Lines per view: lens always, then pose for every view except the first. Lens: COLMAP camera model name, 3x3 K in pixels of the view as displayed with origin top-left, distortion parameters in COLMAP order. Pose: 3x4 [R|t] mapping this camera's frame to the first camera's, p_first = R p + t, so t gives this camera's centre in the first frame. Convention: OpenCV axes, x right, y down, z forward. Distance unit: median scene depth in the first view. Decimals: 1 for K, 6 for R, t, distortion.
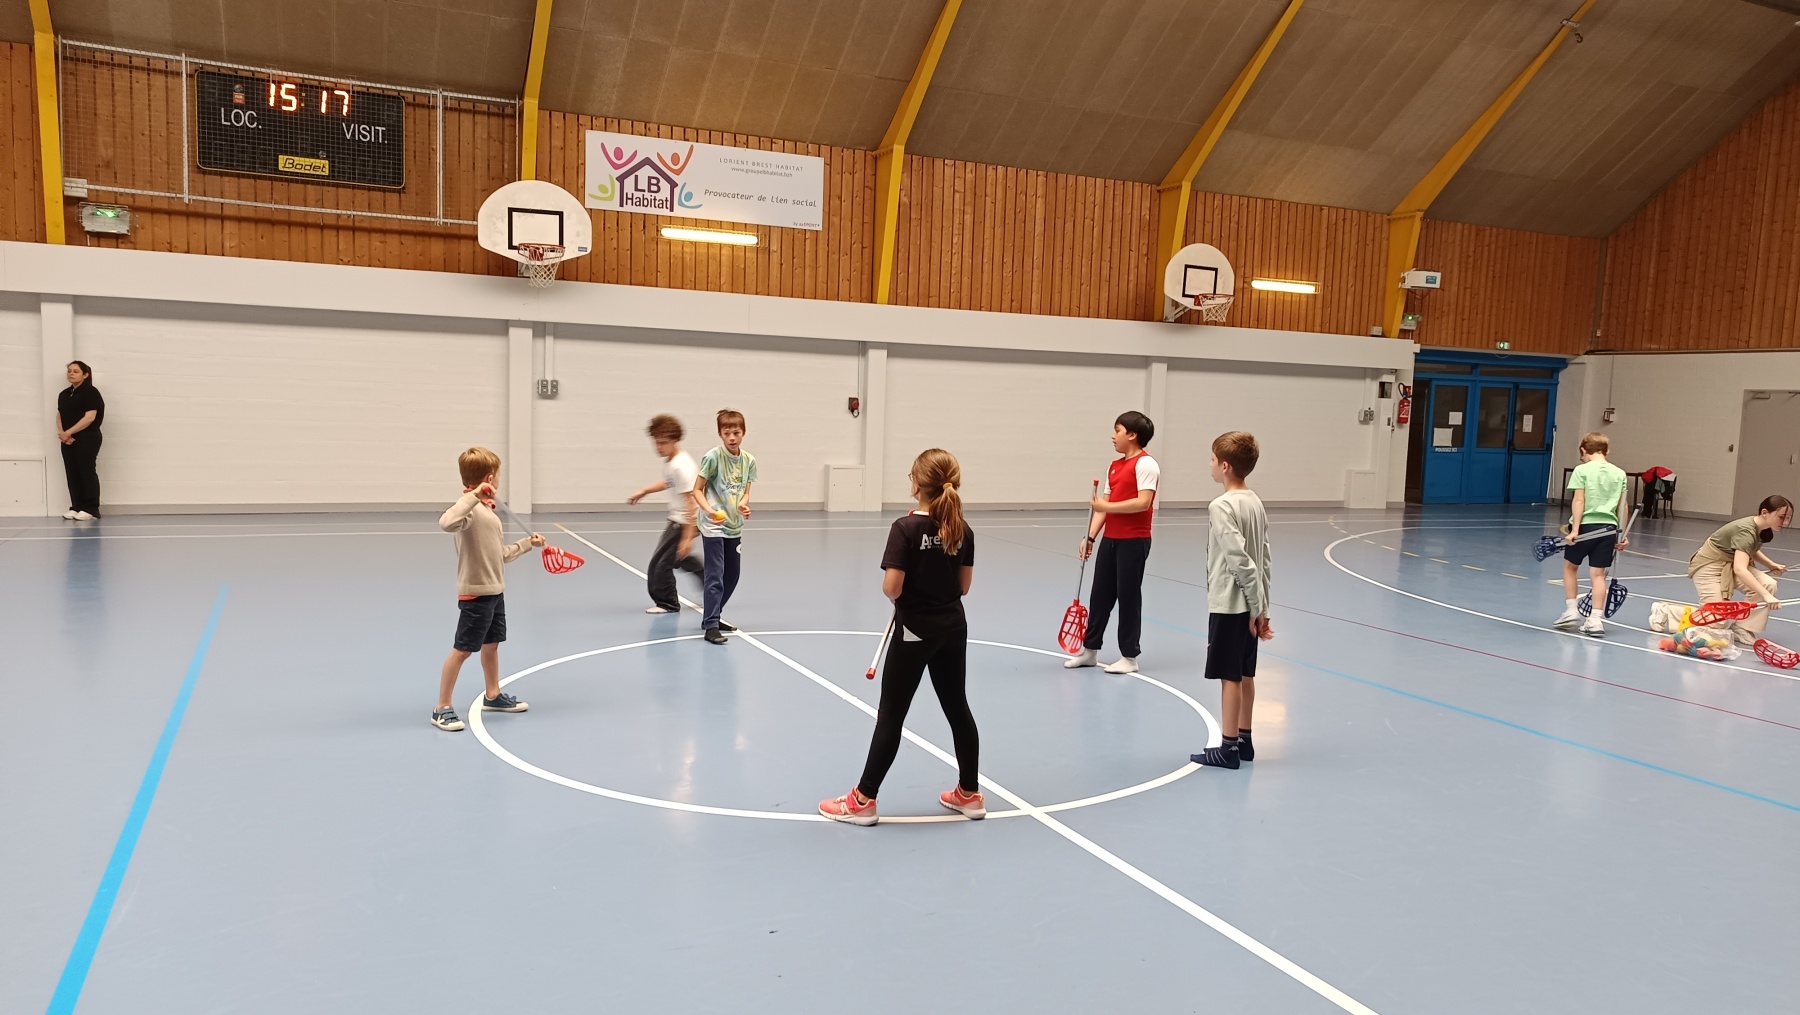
lens RADIAL K [[1261.9, 0, 900.5], [0, 1261.9, 514.3], [0, 0, 1]] dist [0.008683, 0.010132]
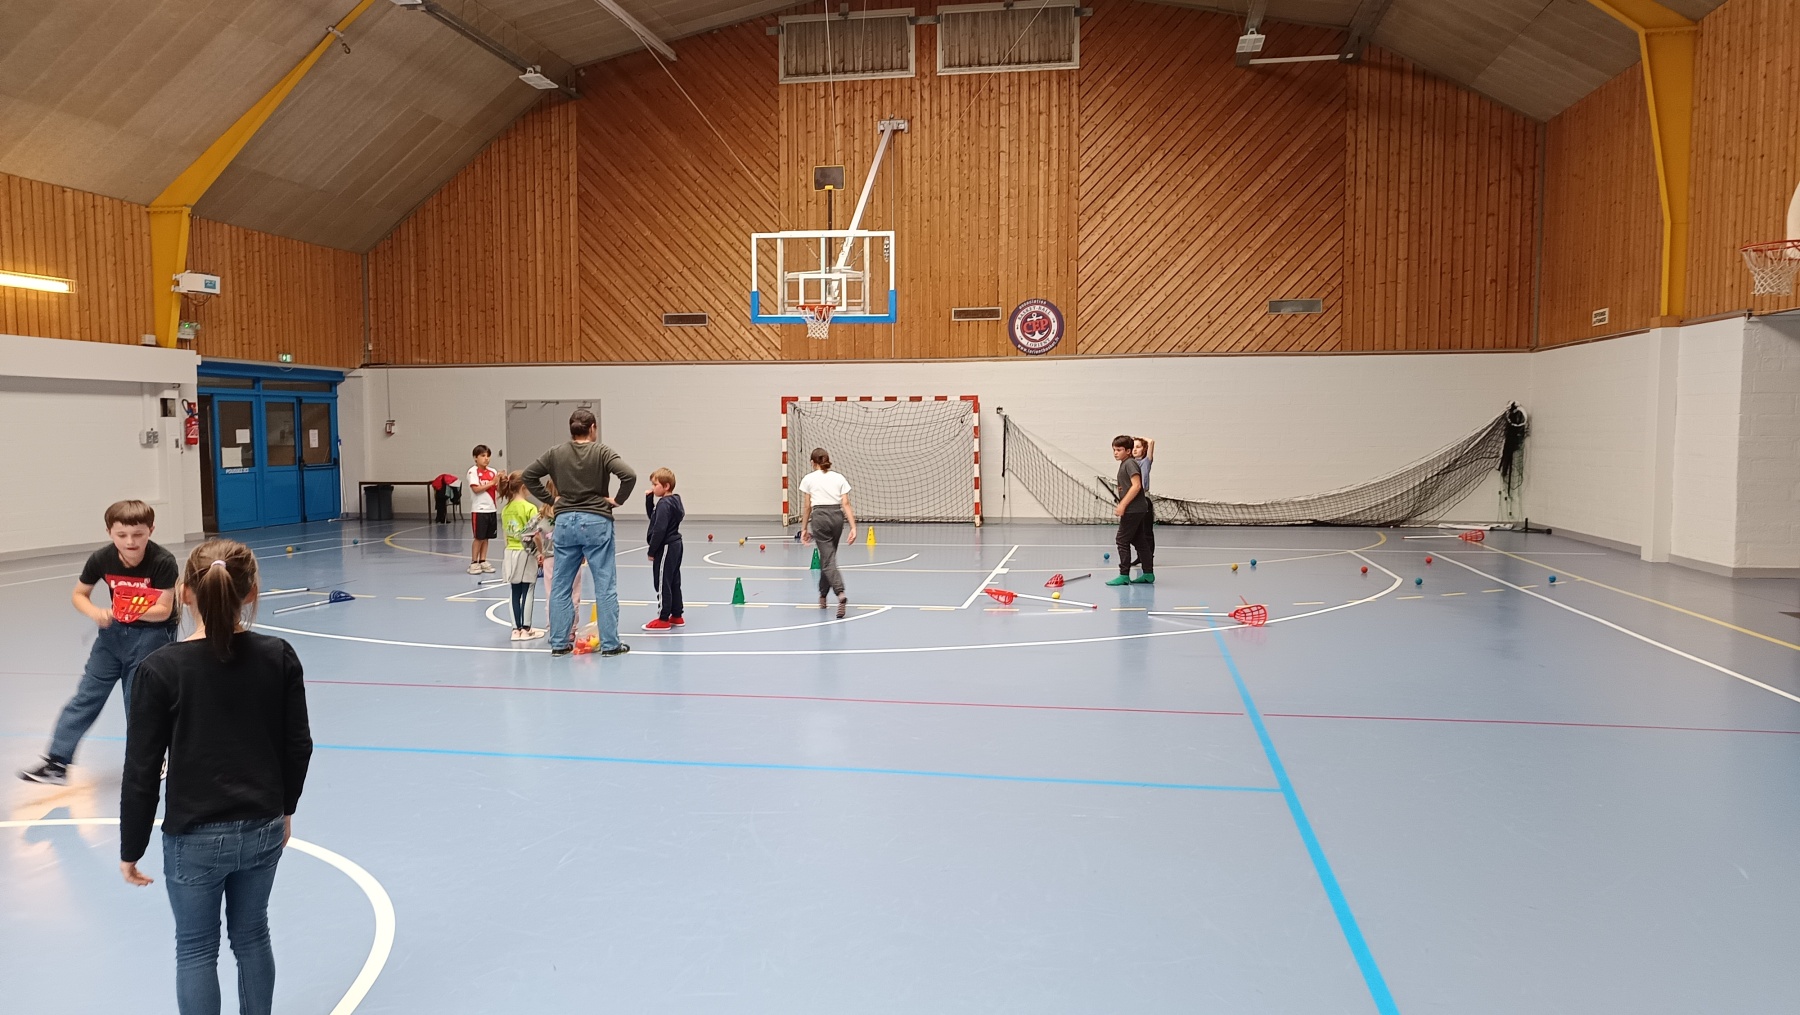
lens RADIAL K [[1261.9, 0, 889.5], [0, 1261.9, 517.6], [0, 0, 1]] dist [0.008683, 0.010132]
pose [[0.580519, -0.094826, 0.808706, -0.045376], [0.101162, 0.993900, 0.043924, -0.010686], [-0.807938, 0.056311, 0.586571, 0.086747]]
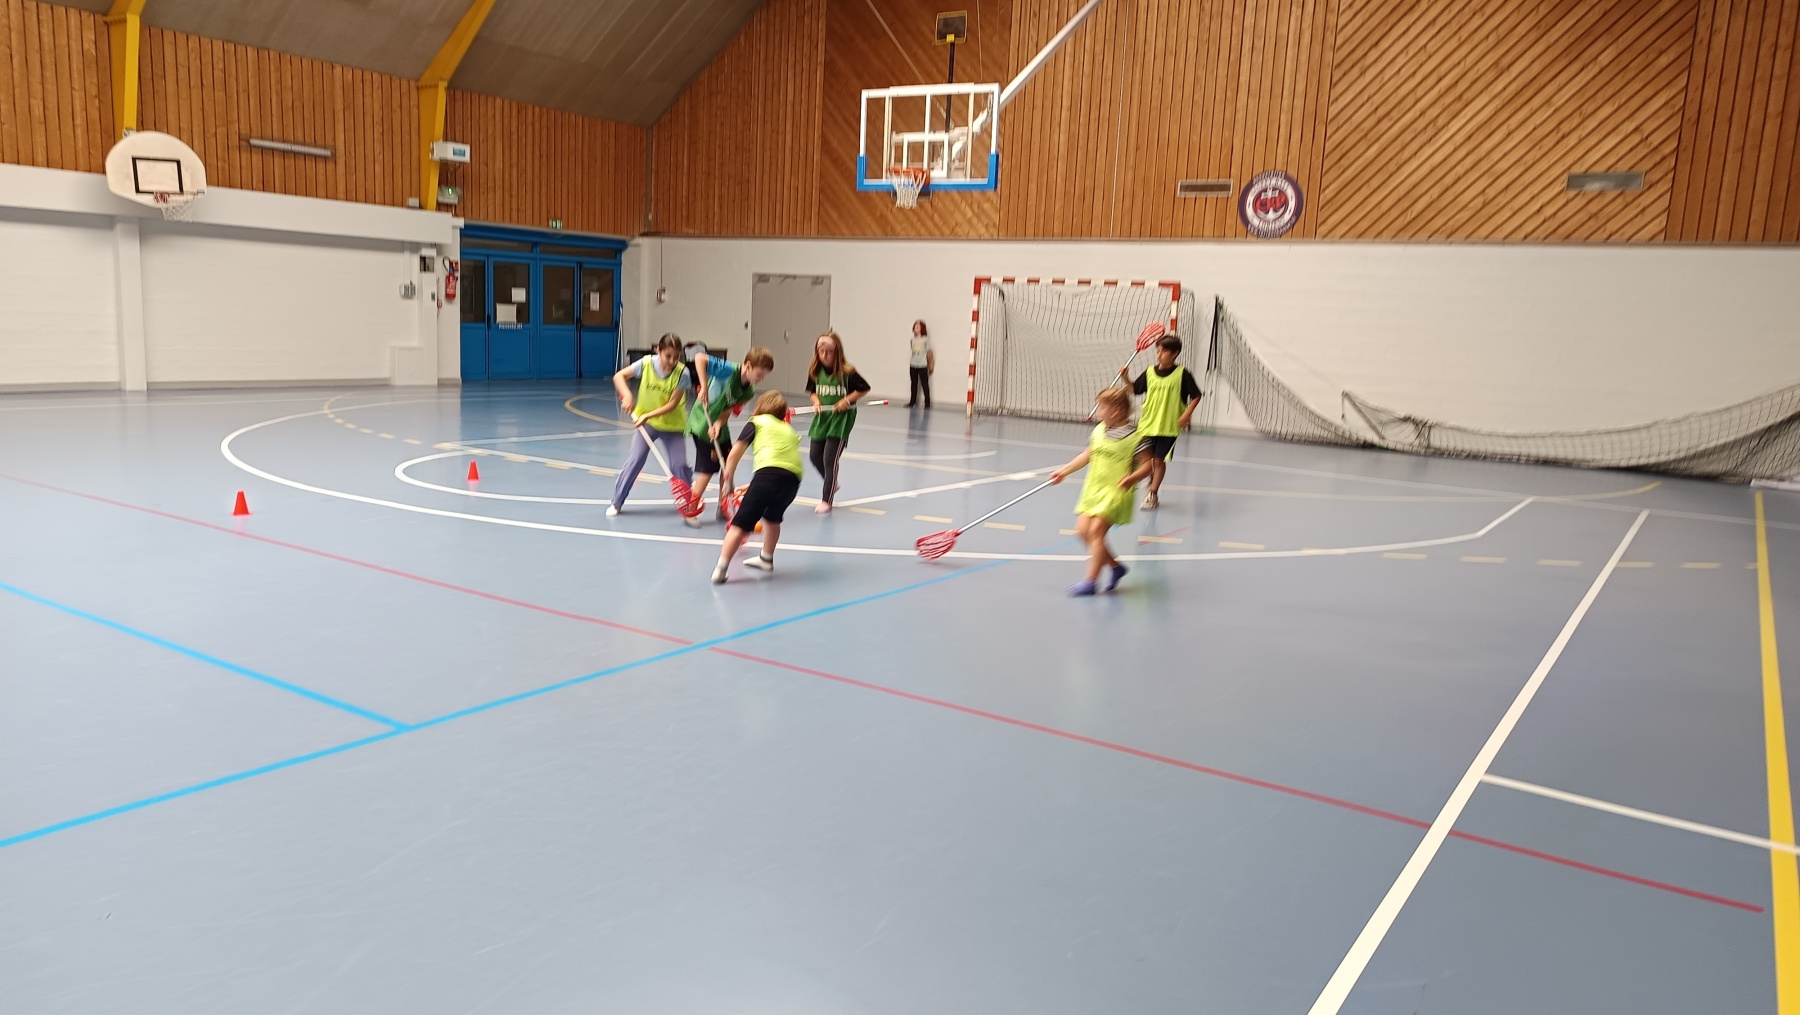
lens RADIAL K [[1261.9, 0, 890.5], [0, 1261.9, 523.9], [0, 0, 1]] dist [0.008683, 0.010132]
pose [[0.858668, -0.079598, 0.506313, 0.182493], [0.031637, 0.994215, 0.102647, 0.014237], [-0.511555, -0.072121, 0.856219, -0.050302]]
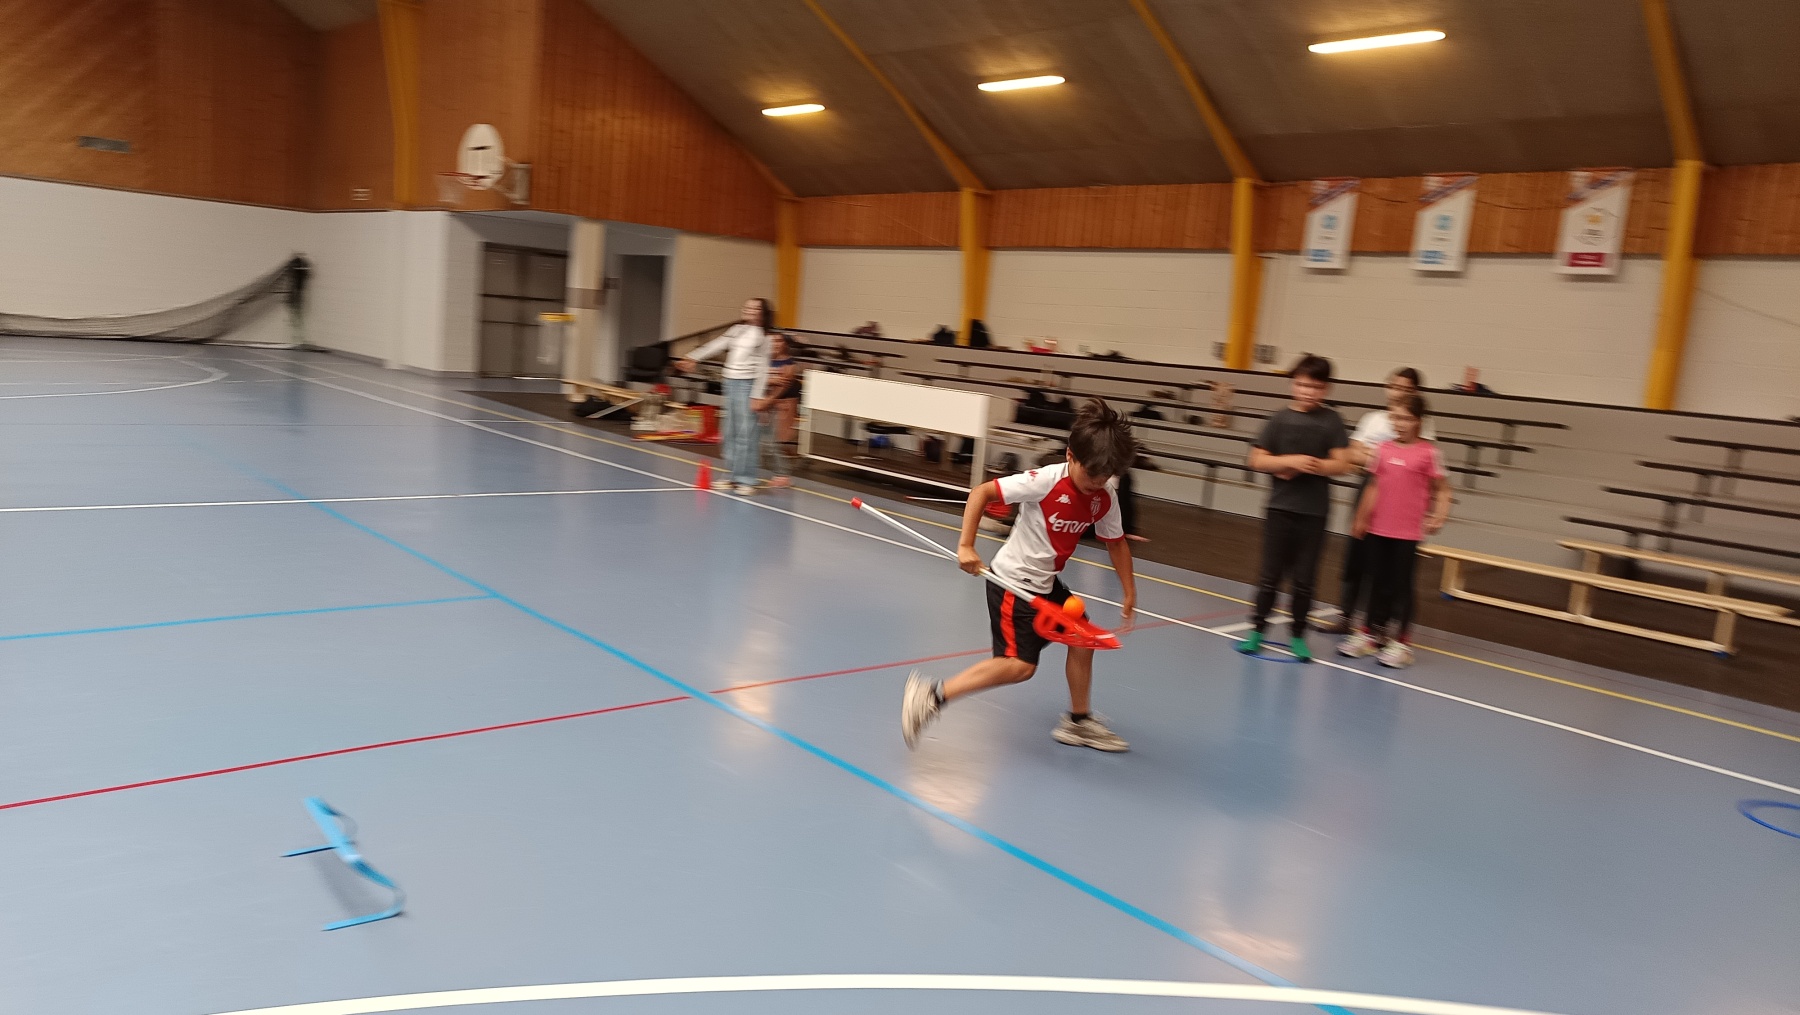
lens RADIAL K [[1261.9, 0, 905.6], [0, 1261.9, 514.5], [0, 0, 1]] dist [0.008683, 0.010132]
pose [[-0.279178, -0.200533, 0.939067, -0.377869], [-0.003871, 0.978178, 0.207734, -0.014272], [-0.960232, 0.054359, -0.273862, 0.044444]]
